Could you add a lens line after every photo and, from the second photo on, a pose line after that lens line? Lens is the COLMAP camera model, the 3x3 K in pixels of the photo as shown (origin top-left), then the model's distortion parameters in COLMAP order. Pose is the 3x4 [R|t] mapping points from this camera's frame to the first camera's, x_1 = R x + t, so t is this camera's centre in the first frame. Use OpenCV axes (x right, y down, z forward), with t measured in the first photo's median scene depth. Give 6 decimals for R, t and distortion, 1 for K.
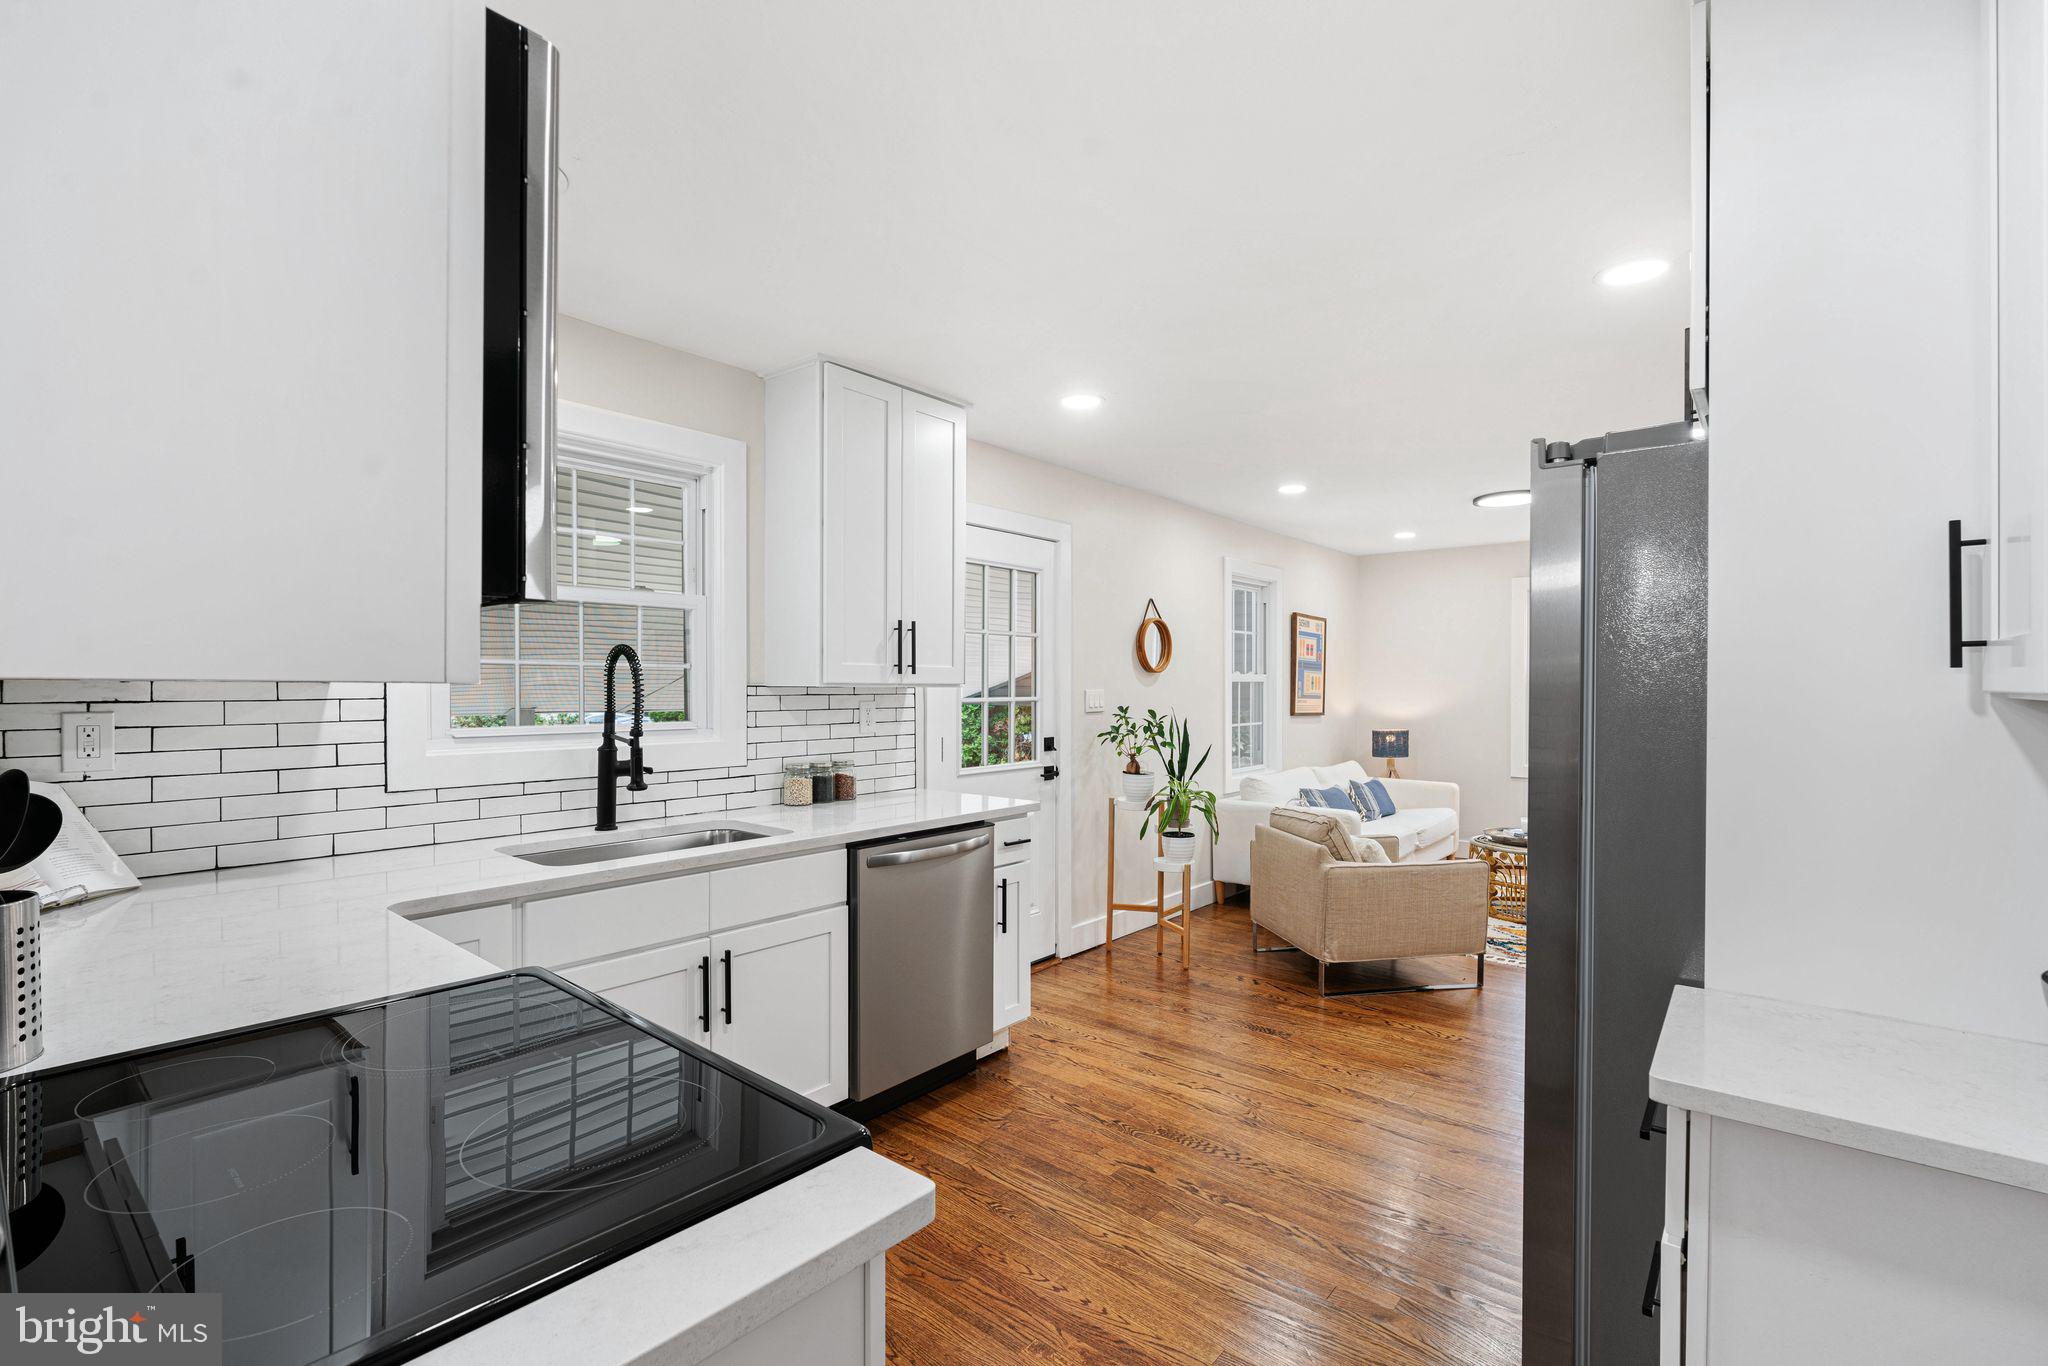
lens RADIAL K [[929.7, 0, 1023.4], [0, 929.7, 690.8], [0, 0, 1]] dist [0.000986, -0.000010]
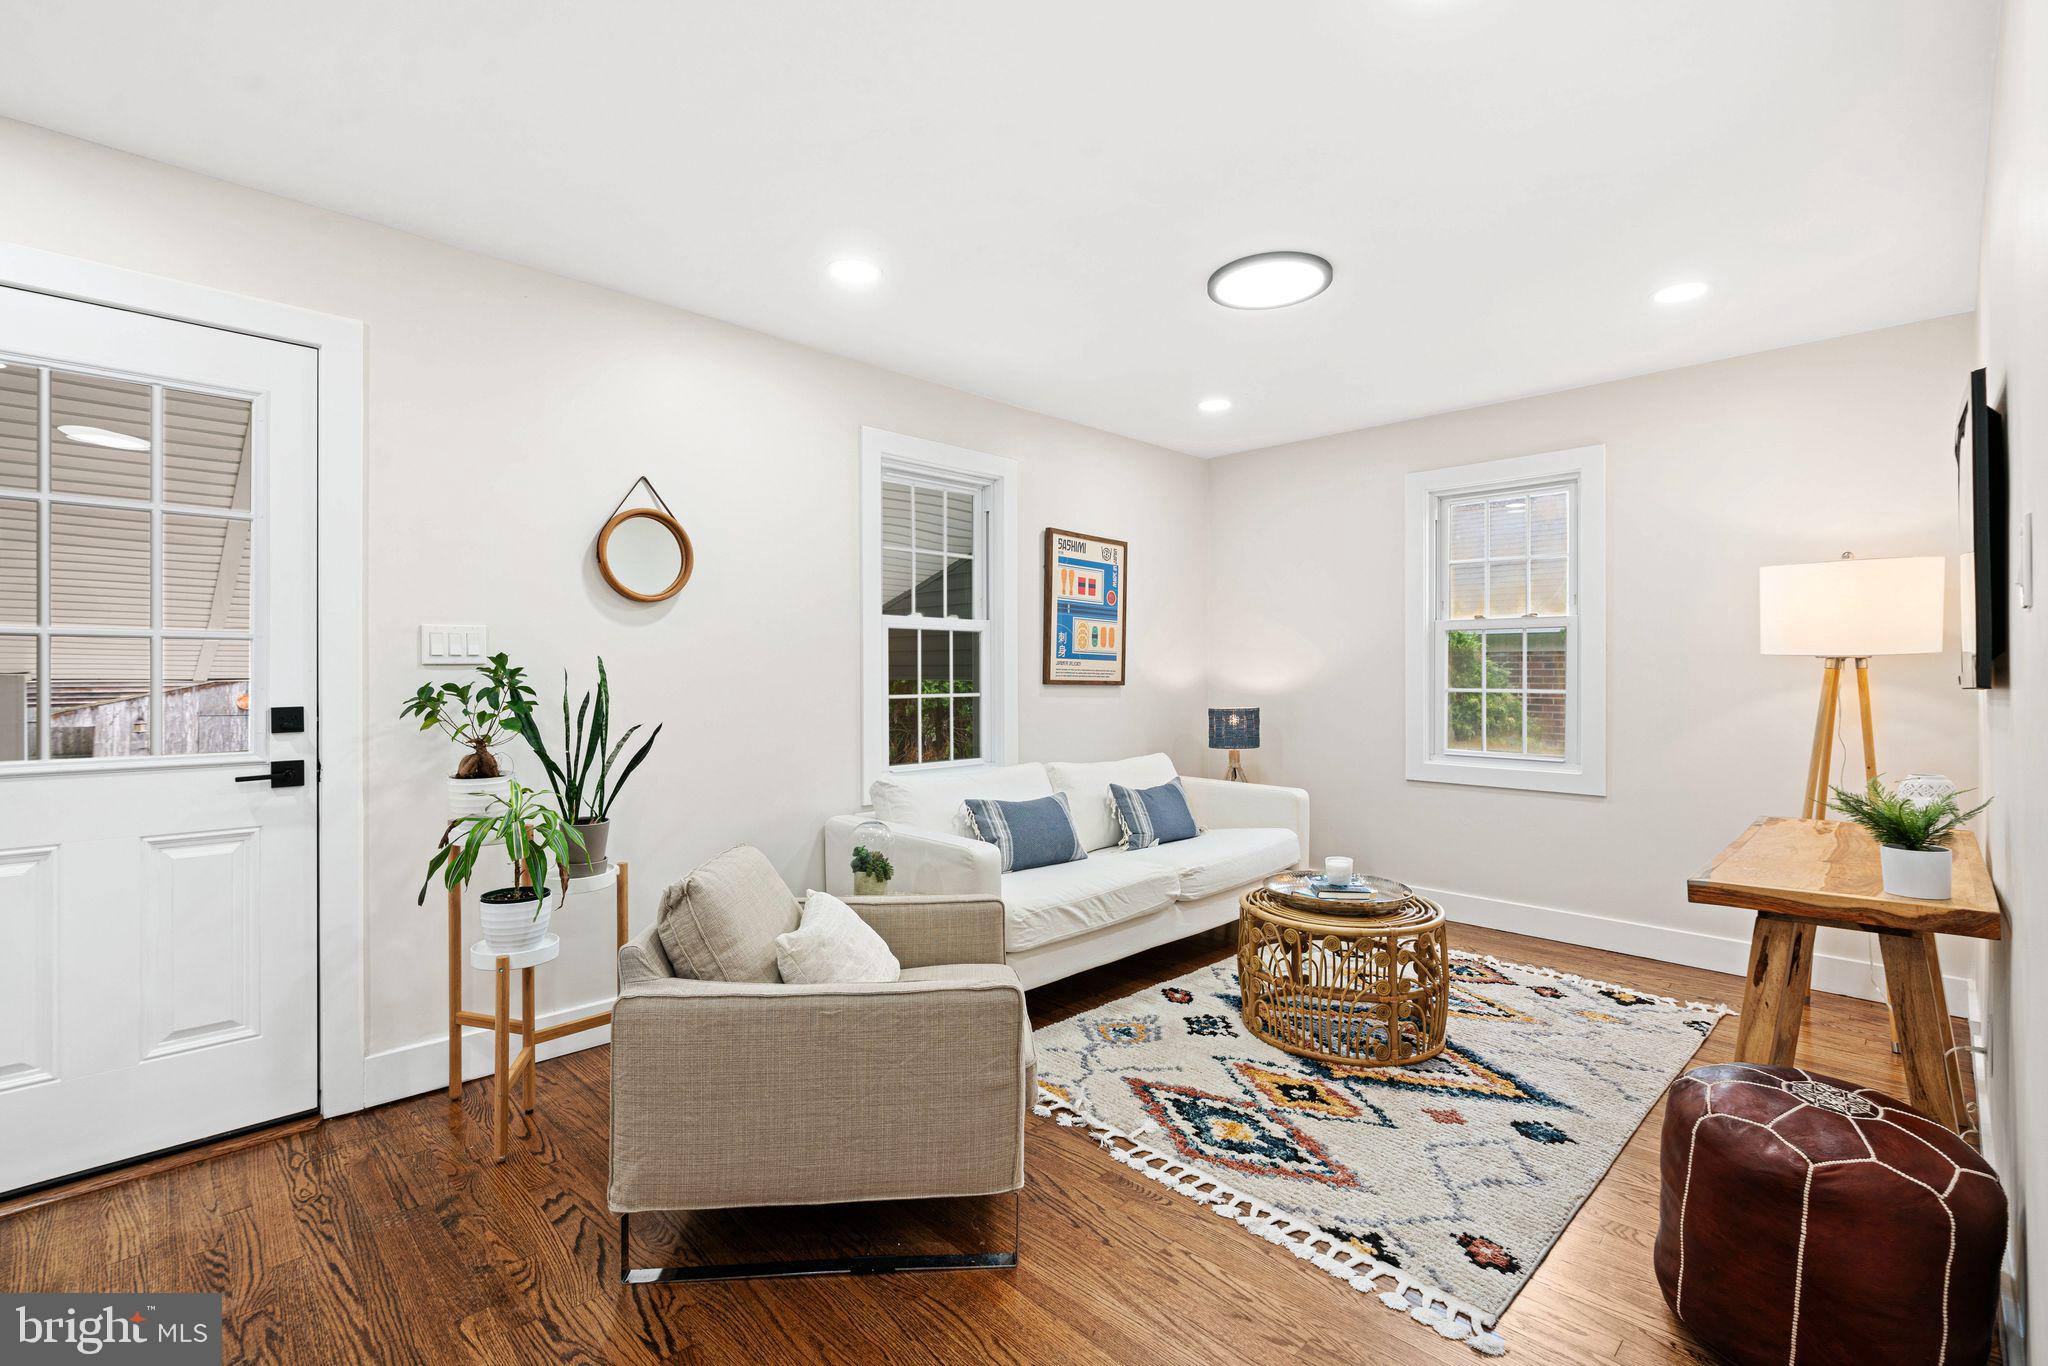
lens RADIAL K [[912.3, 0, 1027.6], [0, 912.3, 667.7], [0, 0, 1]] dist [-0.011454, 0.000004]
pose [[0.994555, -0.002357, -0.104183, 0.623801], [0.001092, 0.999925, -0.012197, 0.041546], [0.104204, 0.012017, 0.994483, 0.645544]]
